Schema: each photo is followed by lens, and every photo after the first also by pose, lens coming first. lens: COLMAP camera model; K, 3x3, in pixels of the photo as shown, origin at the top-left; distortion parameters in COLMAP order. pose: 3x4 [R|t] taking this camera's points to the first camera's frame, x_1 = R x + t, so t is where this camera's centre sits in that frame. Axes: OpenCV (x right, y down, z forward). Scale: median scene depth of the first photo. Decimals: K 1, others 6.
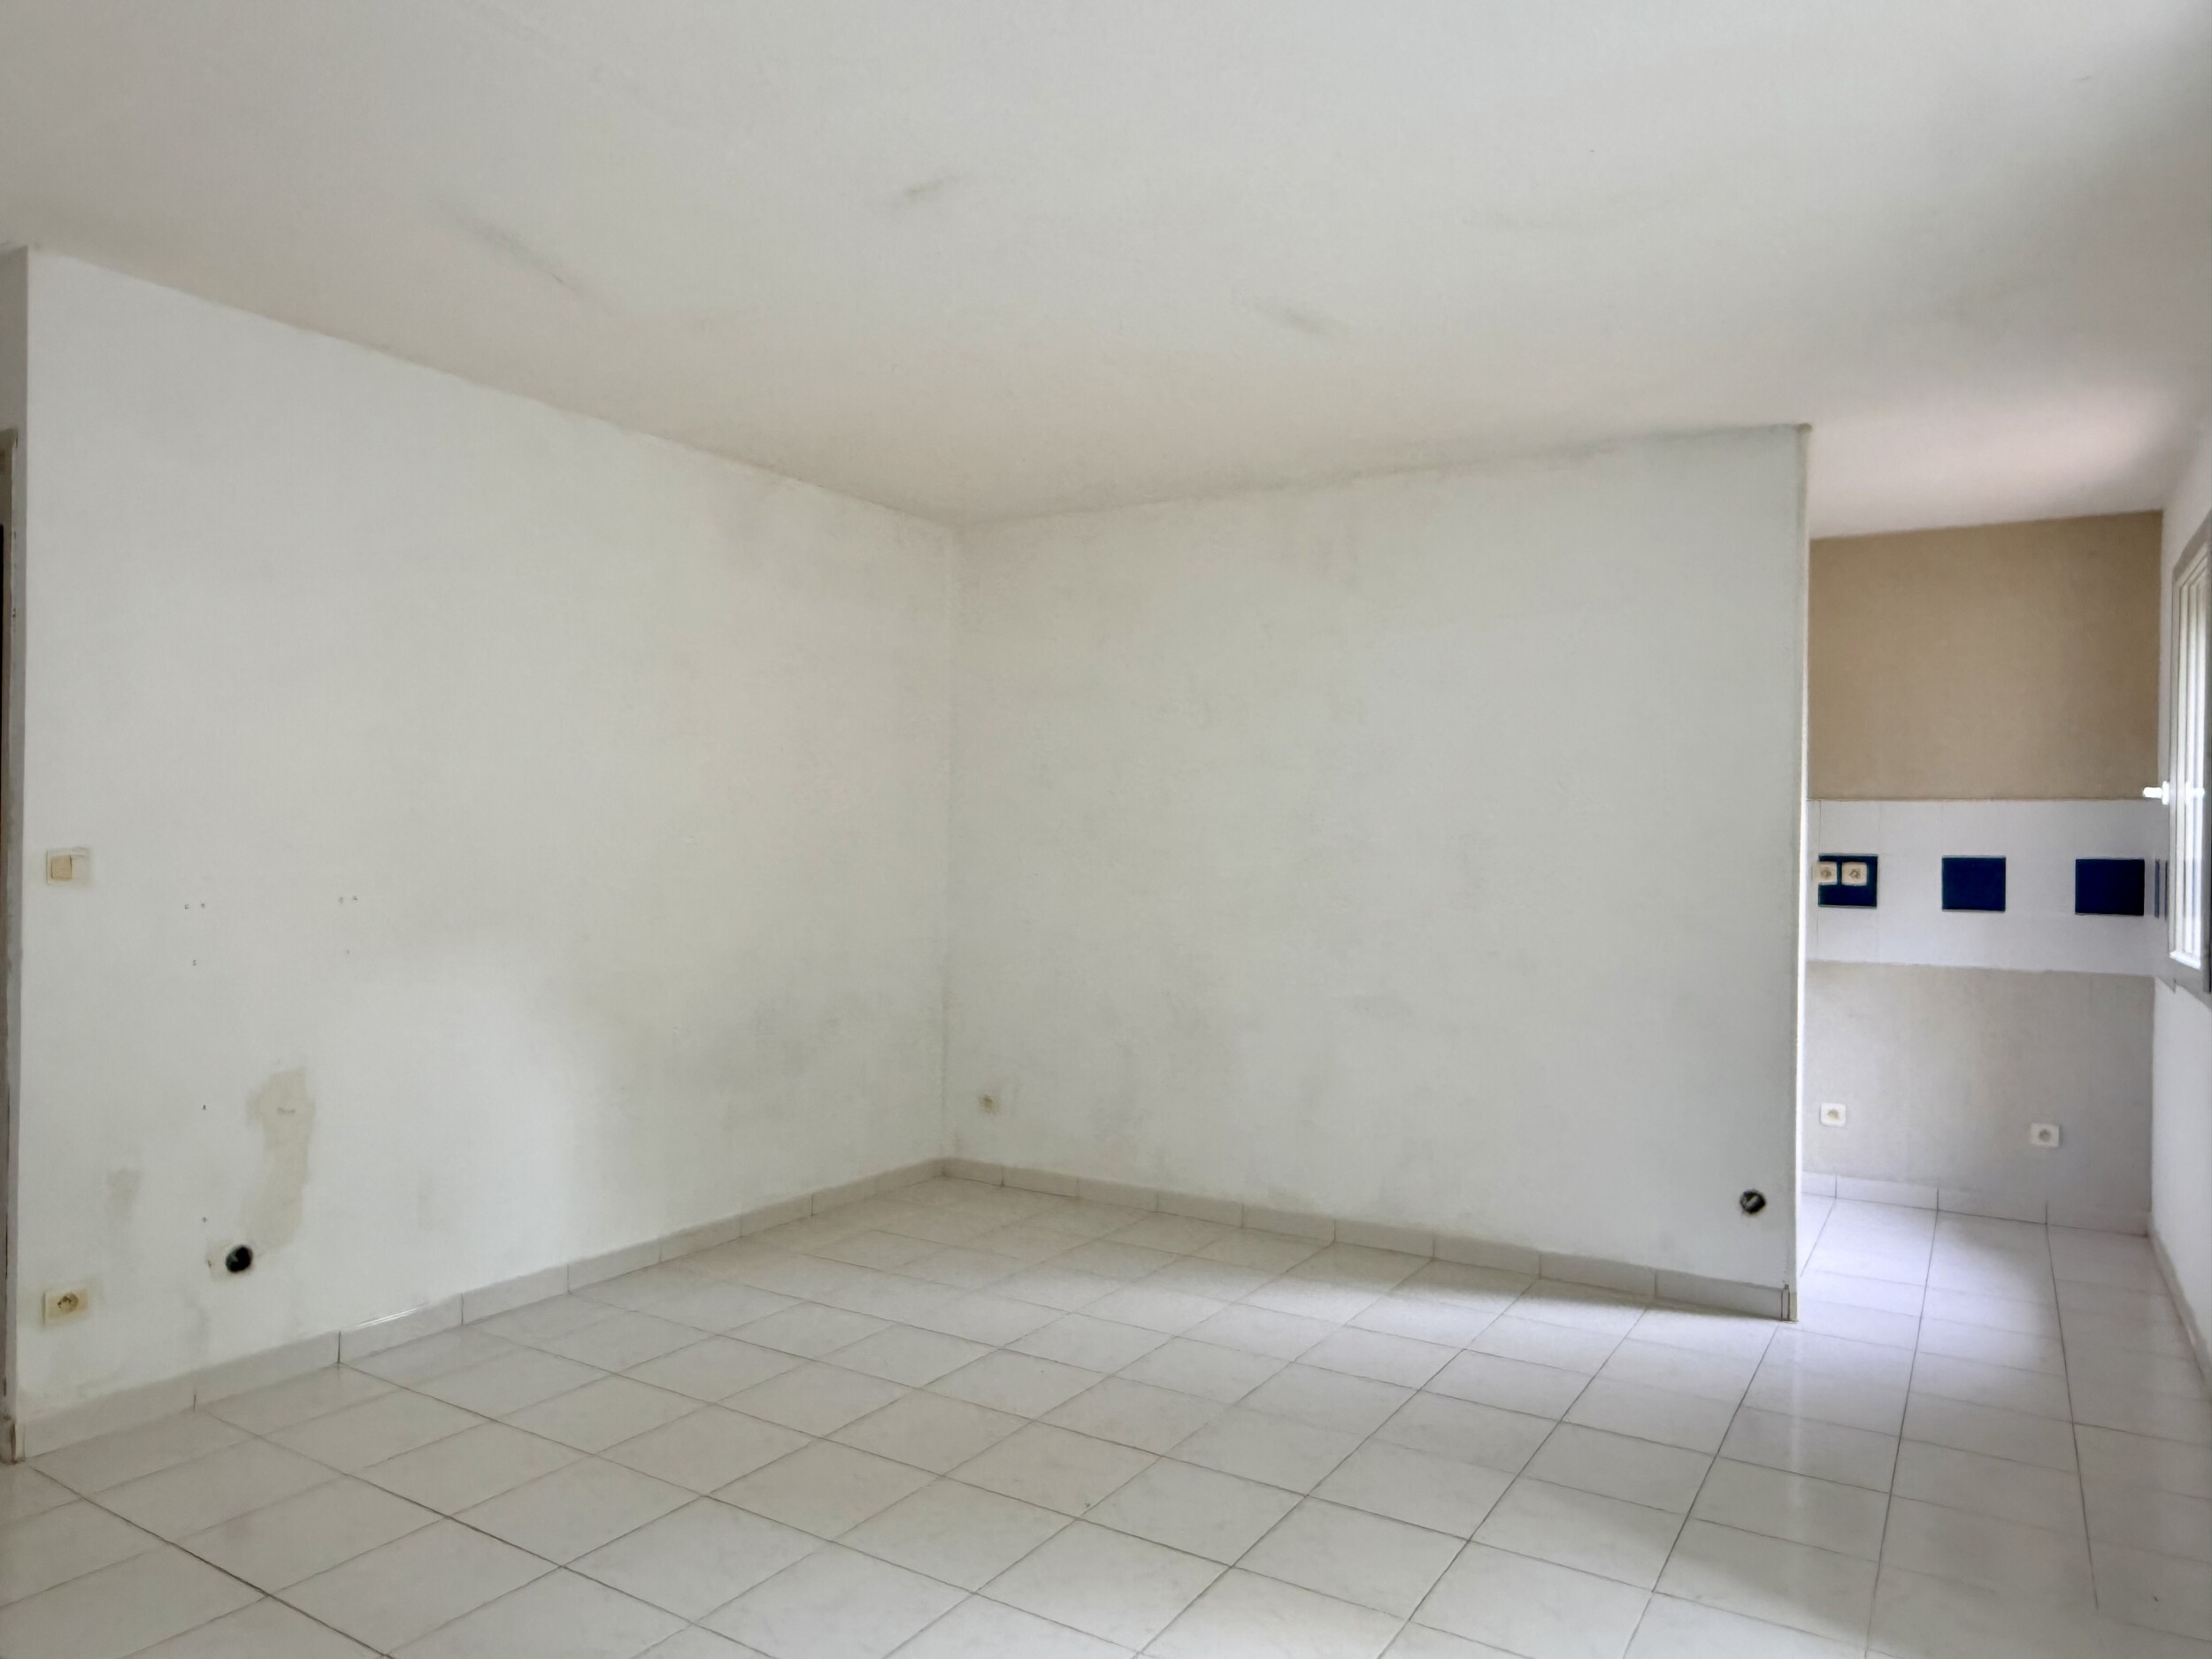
lens RADIAL K [[1409.1, 0, 1106.0], [0, 1409.1, 829.5], [0, 0, 1]] dist [0.004718, 0.001286]
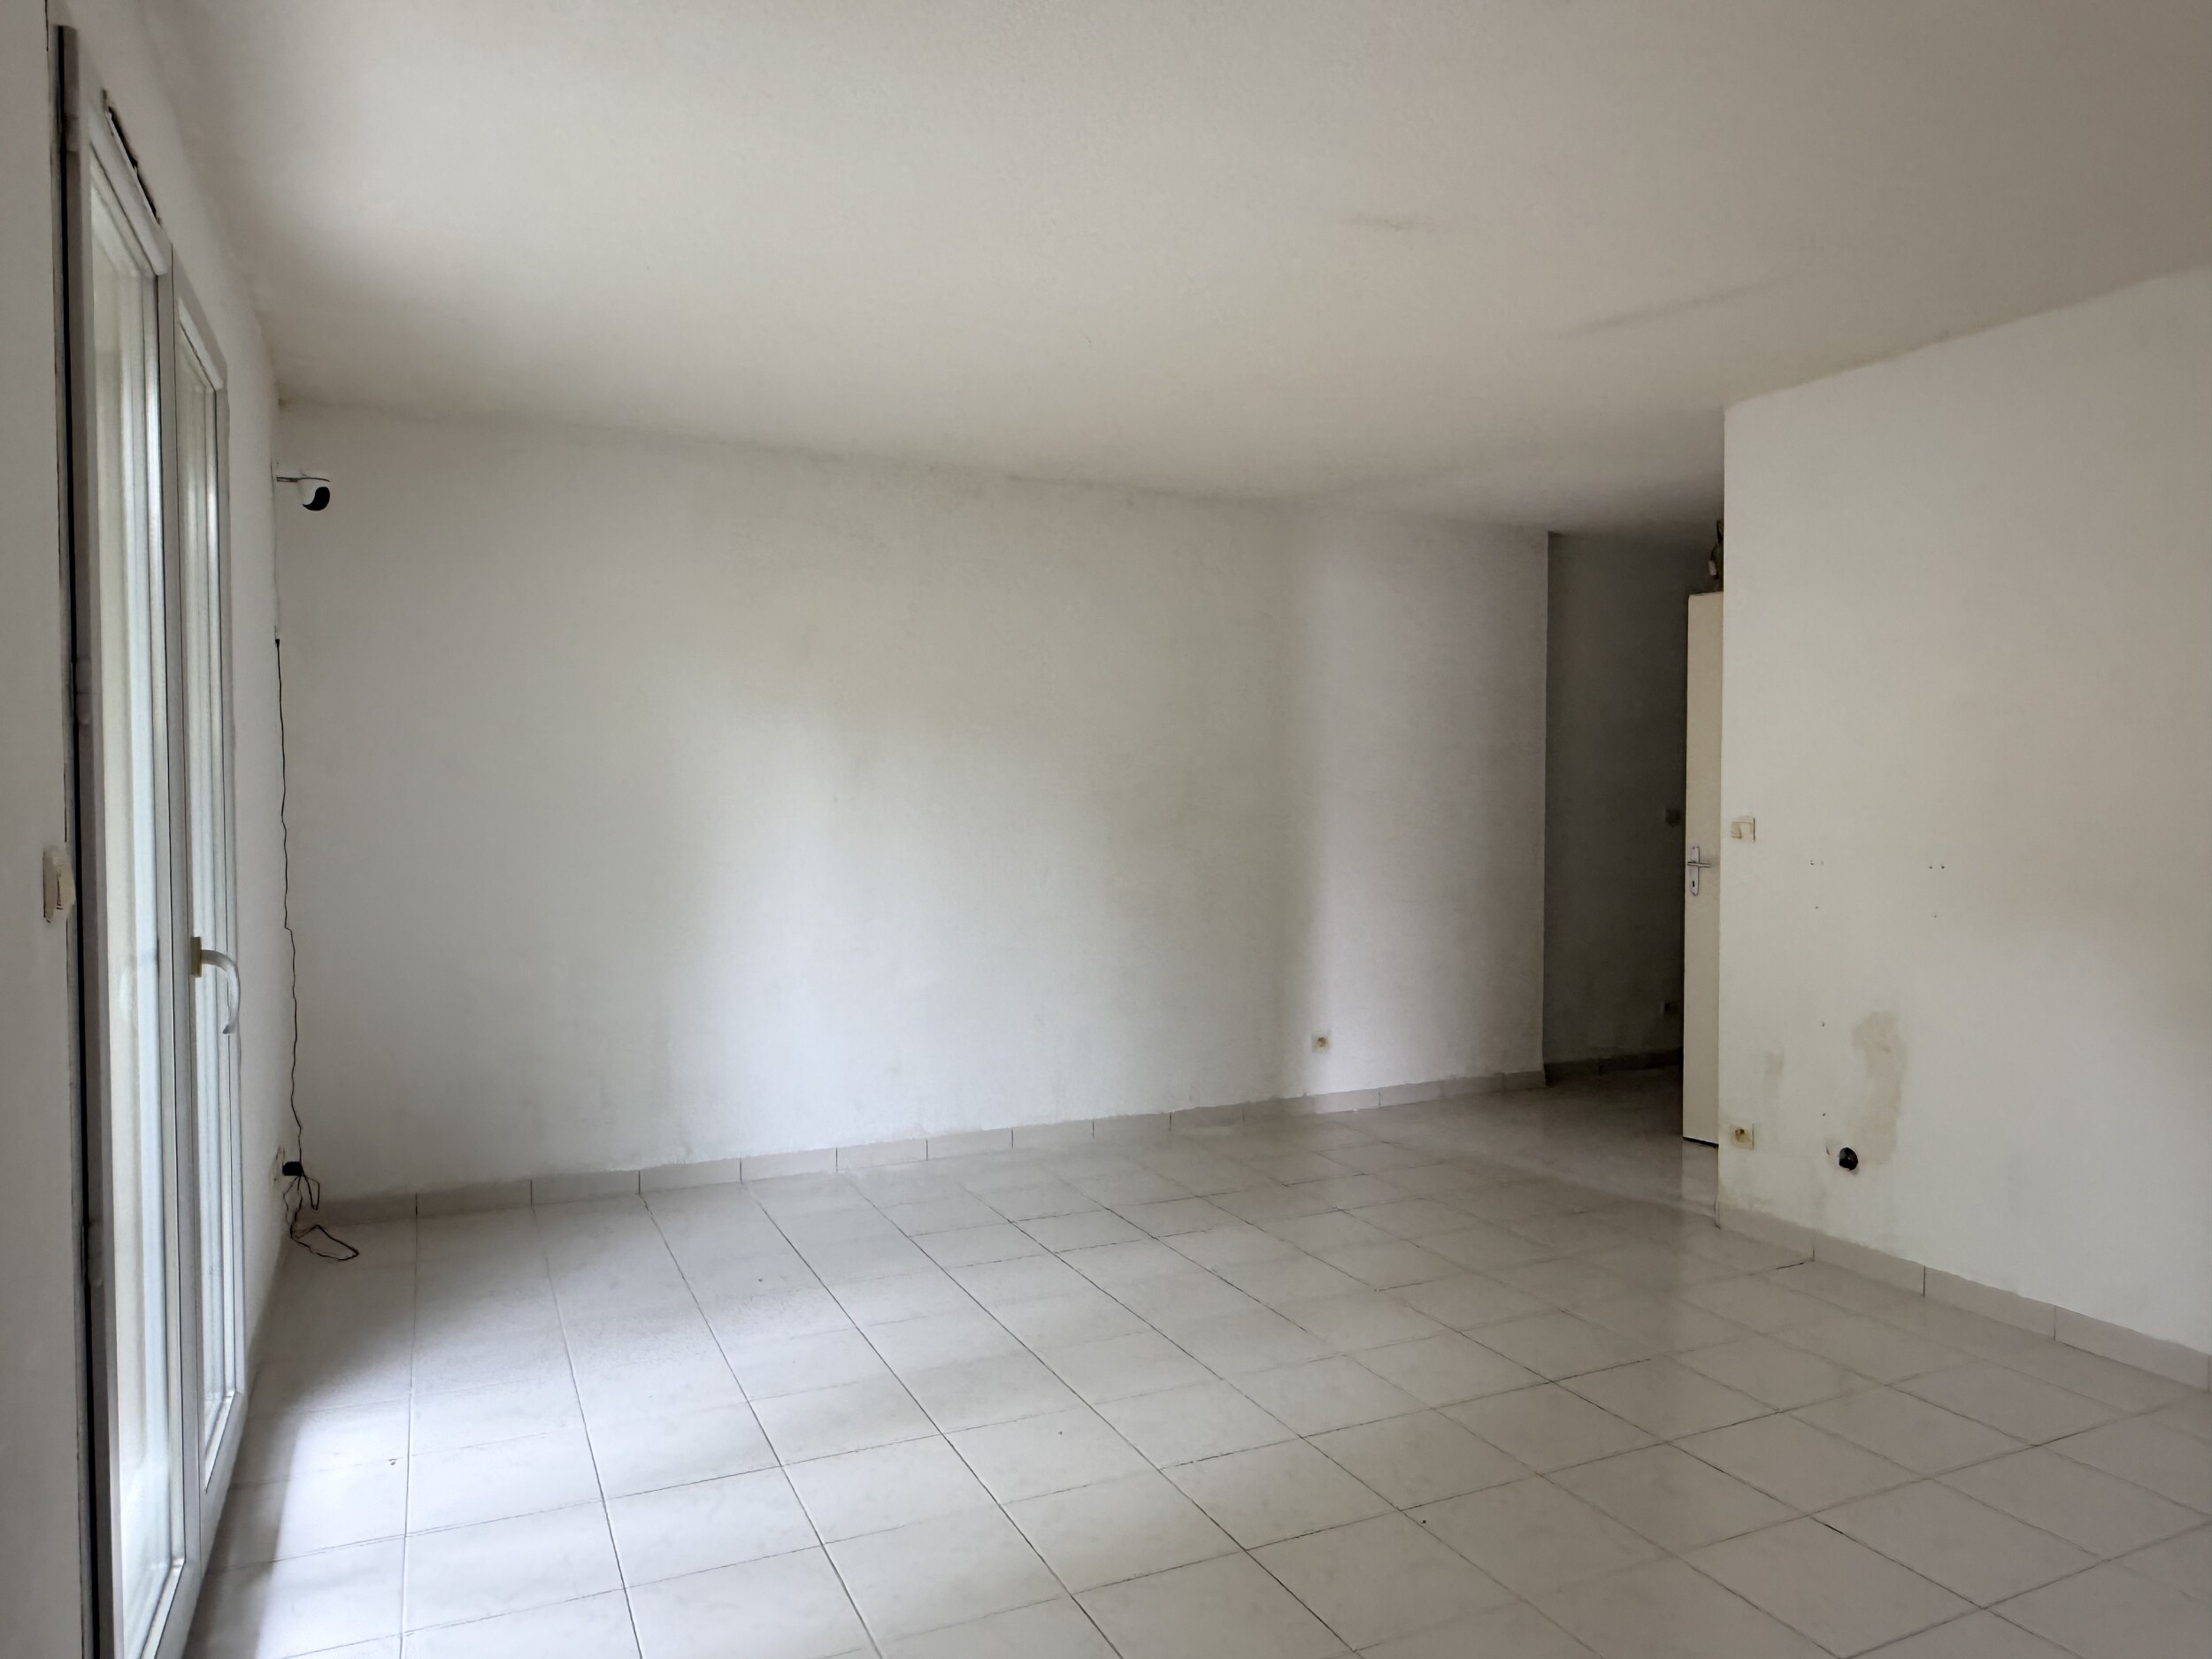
lens RADIAL K [[1409.1, 0, 1106.0], [0, 1409.1, 829.5], [0, 0, 1]] dist [0.004718, 0.001286]
pose [[-0.525122, 0.008316, -0.850986, 0.760486], [-0.002222, 0.999935, 0.011142, 0.012344], [0.851024, 0.007742, -0.525070, 1.123478]]
